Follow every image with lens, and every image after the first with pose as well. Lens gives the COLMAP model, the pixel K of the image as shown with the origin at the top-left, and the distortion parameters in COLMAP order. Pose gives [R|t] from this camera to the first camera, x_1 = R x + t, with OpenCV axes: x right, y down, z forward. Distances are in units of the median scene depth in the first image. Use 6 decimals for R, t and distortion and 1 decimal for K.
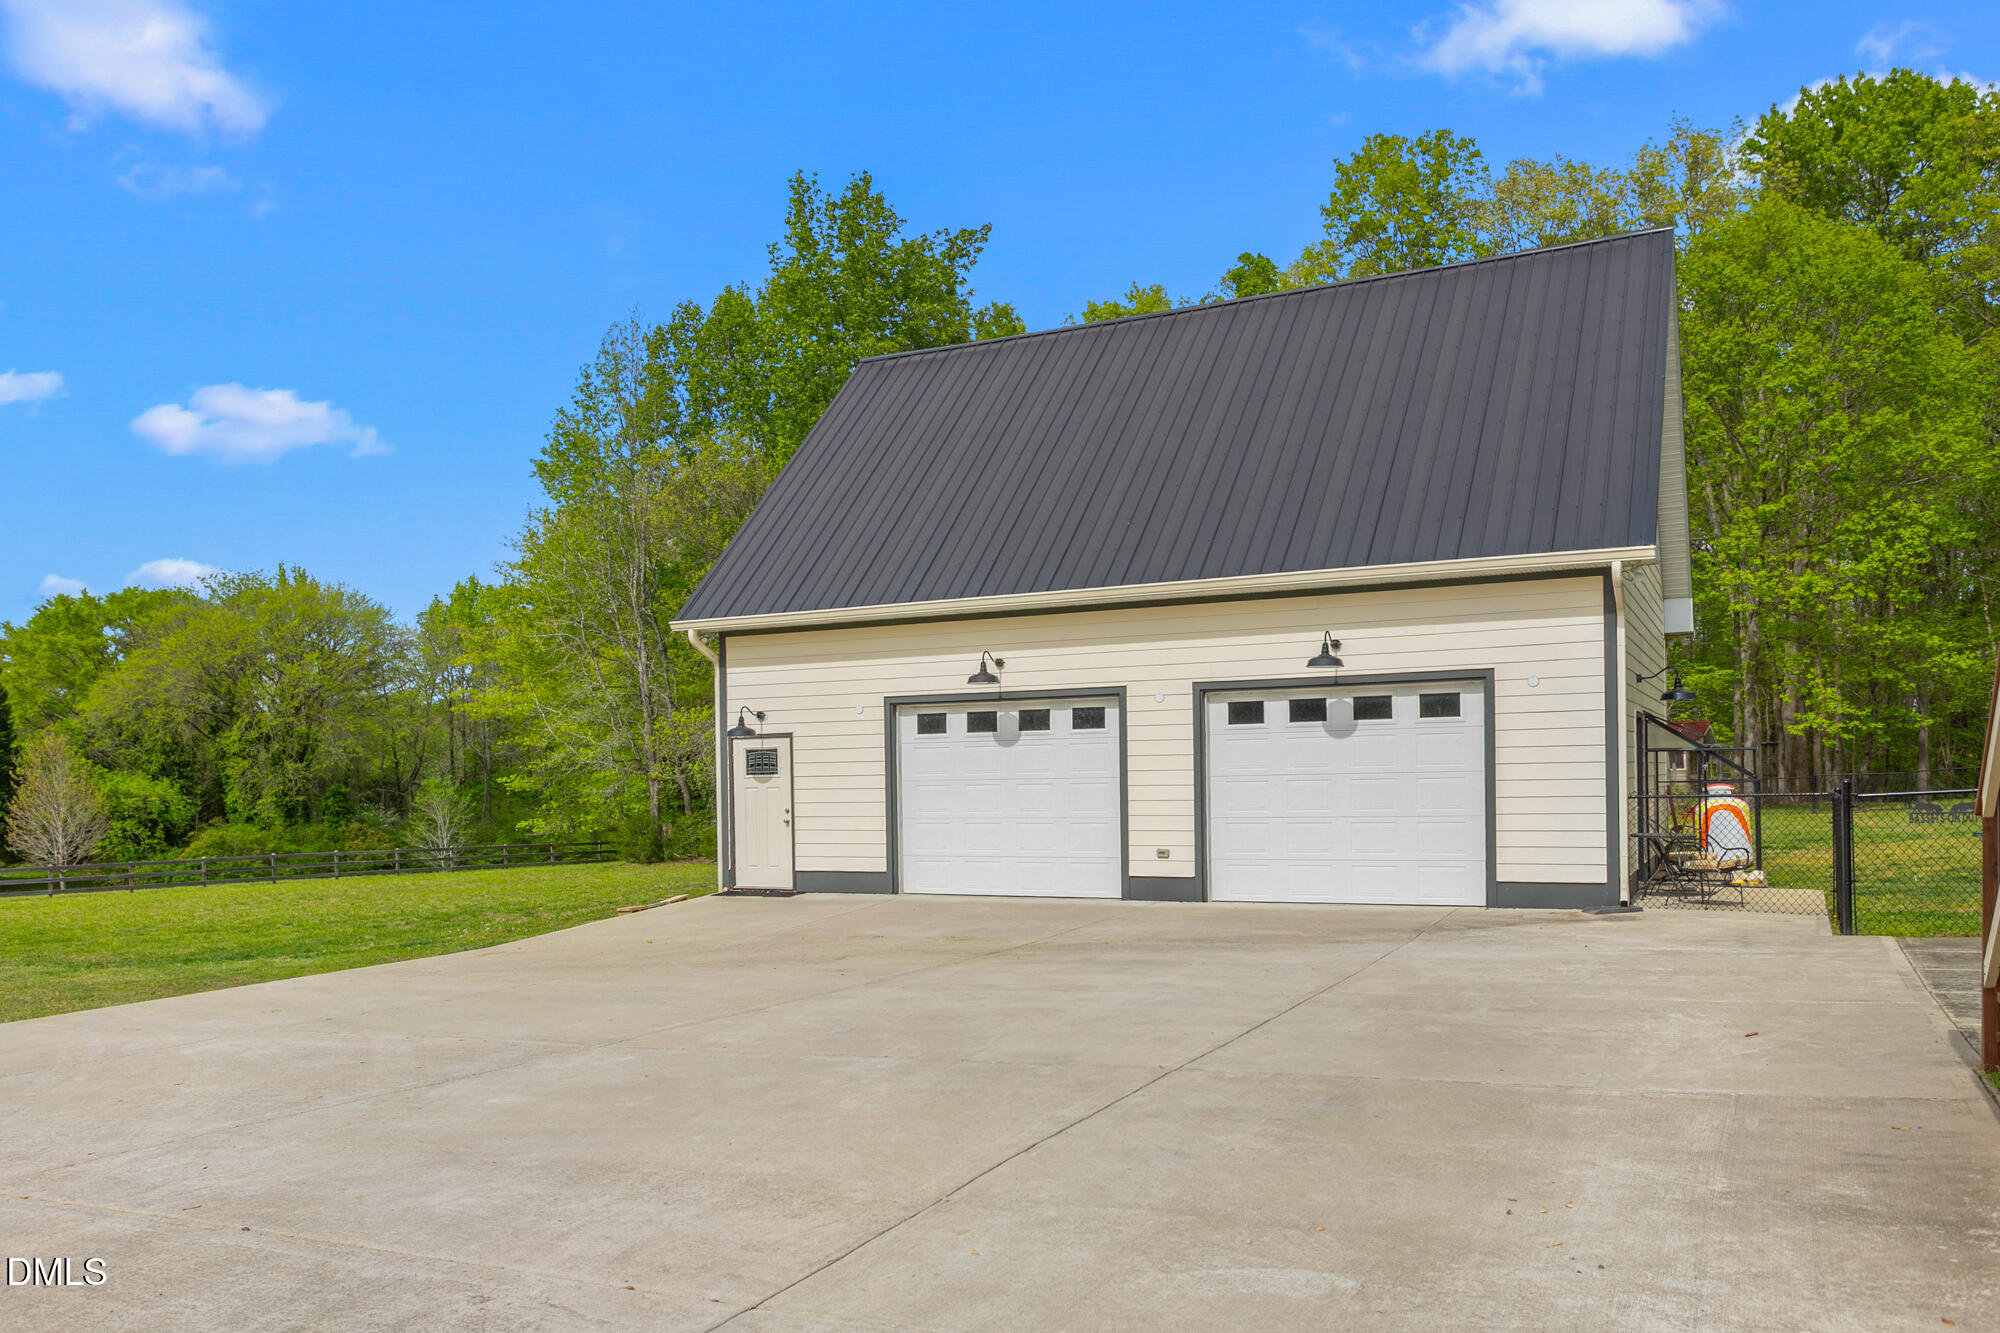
lens RADIAL K [[1439.3, 0, 1049.2], [0, 1439.3, 777.1], [0, 0, 1]] dist [0.005944, -0.003536]
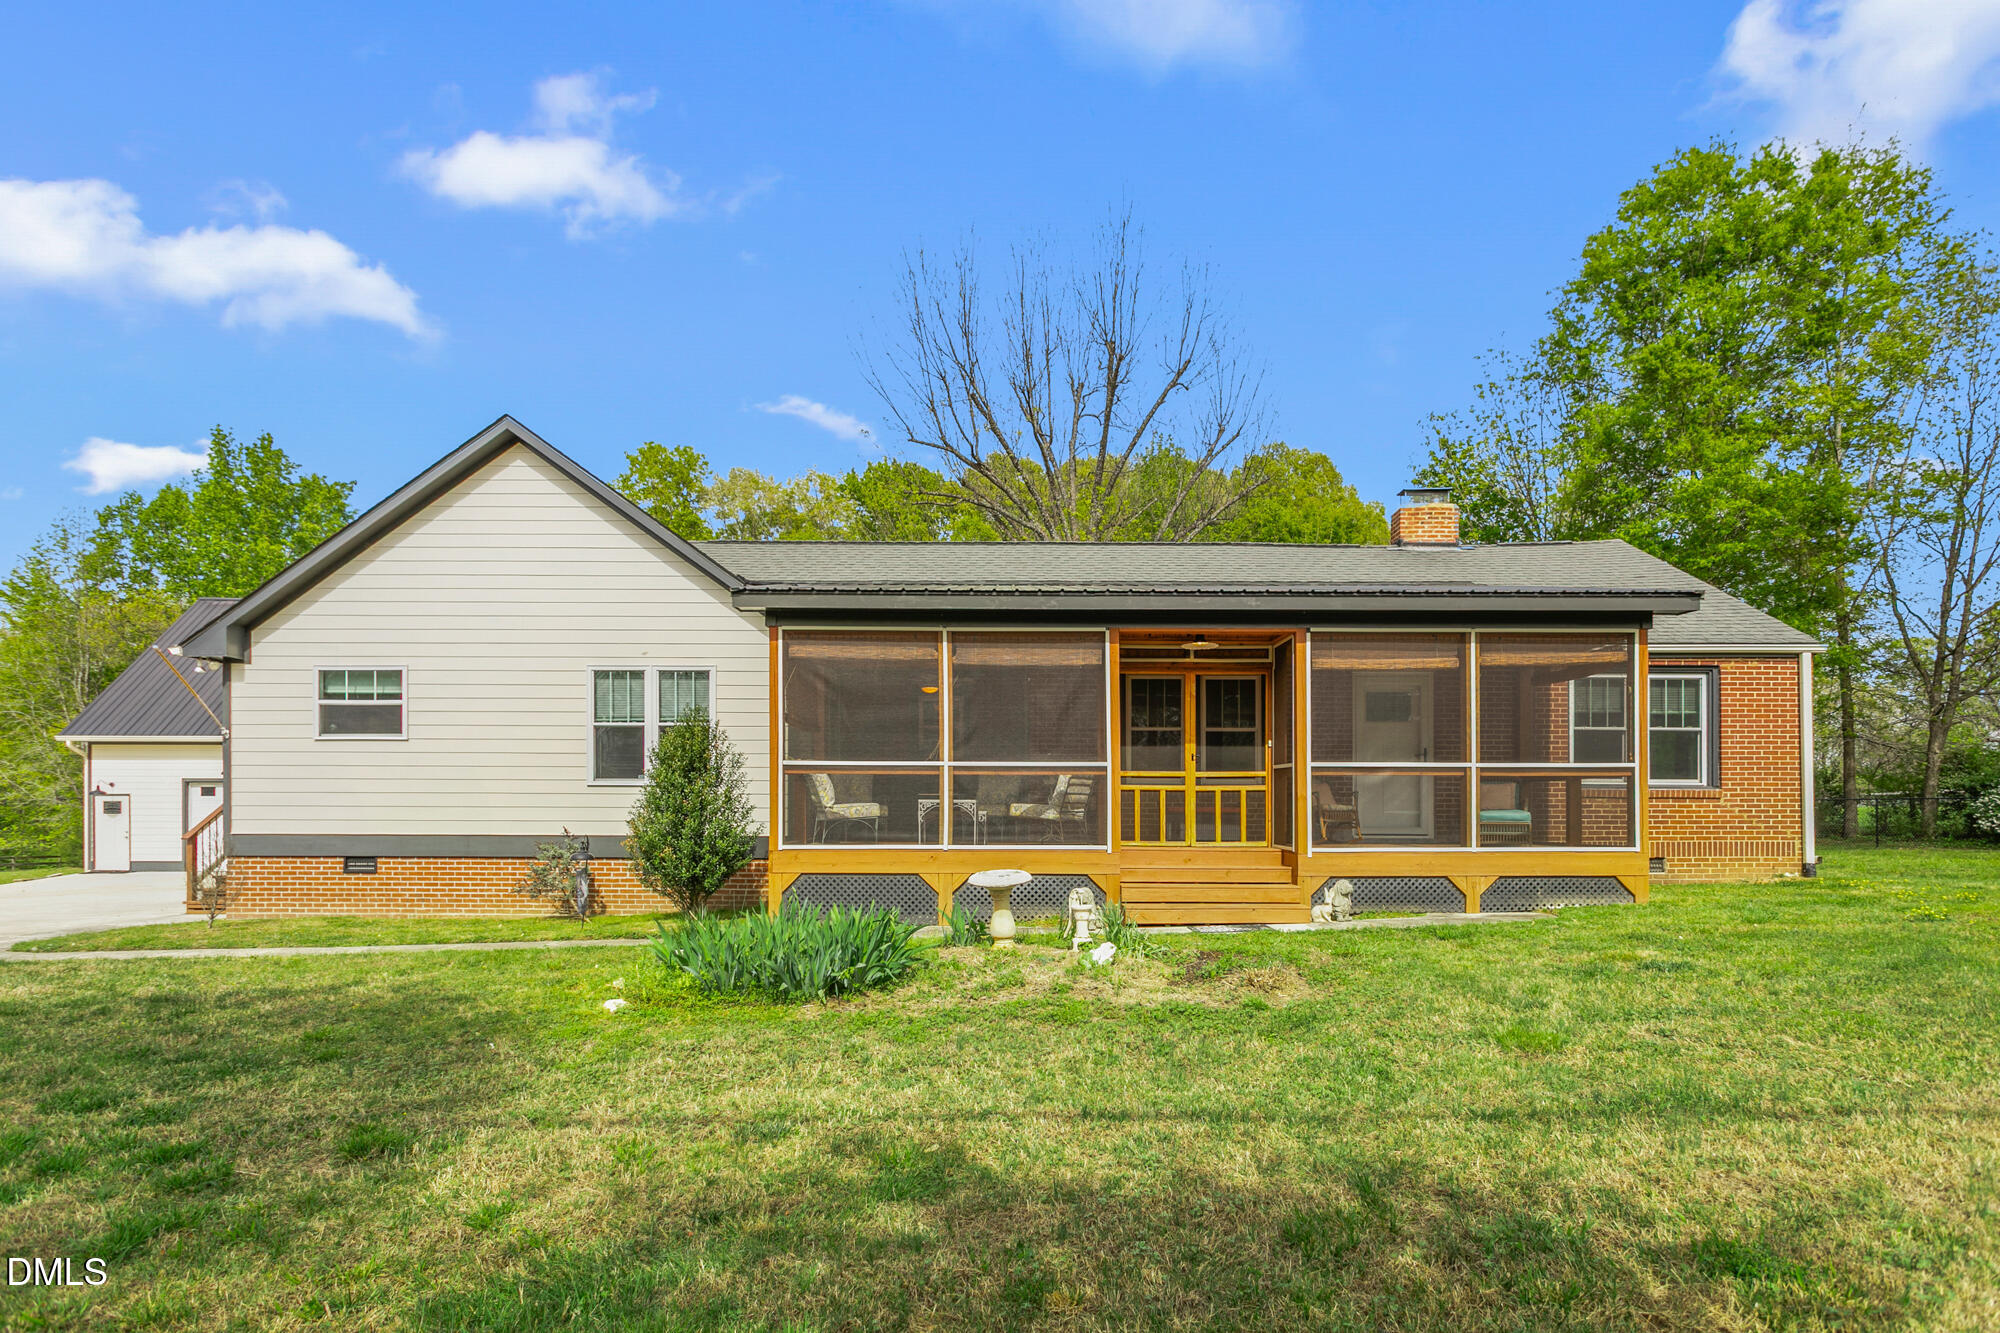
lens RADIAL K [[964.3, 0, 951.7], [0, 964.3, 821.5], [0, 0, 1]] dist [-0.009218, 0.003467]
pose [[0.909571, 0.013671, 0.415325, 0.136810], [-0.015687, 0.999876, 0.001443, -0.005129], [-0.415253, -0.007828, 0.909672, -0.311327]]
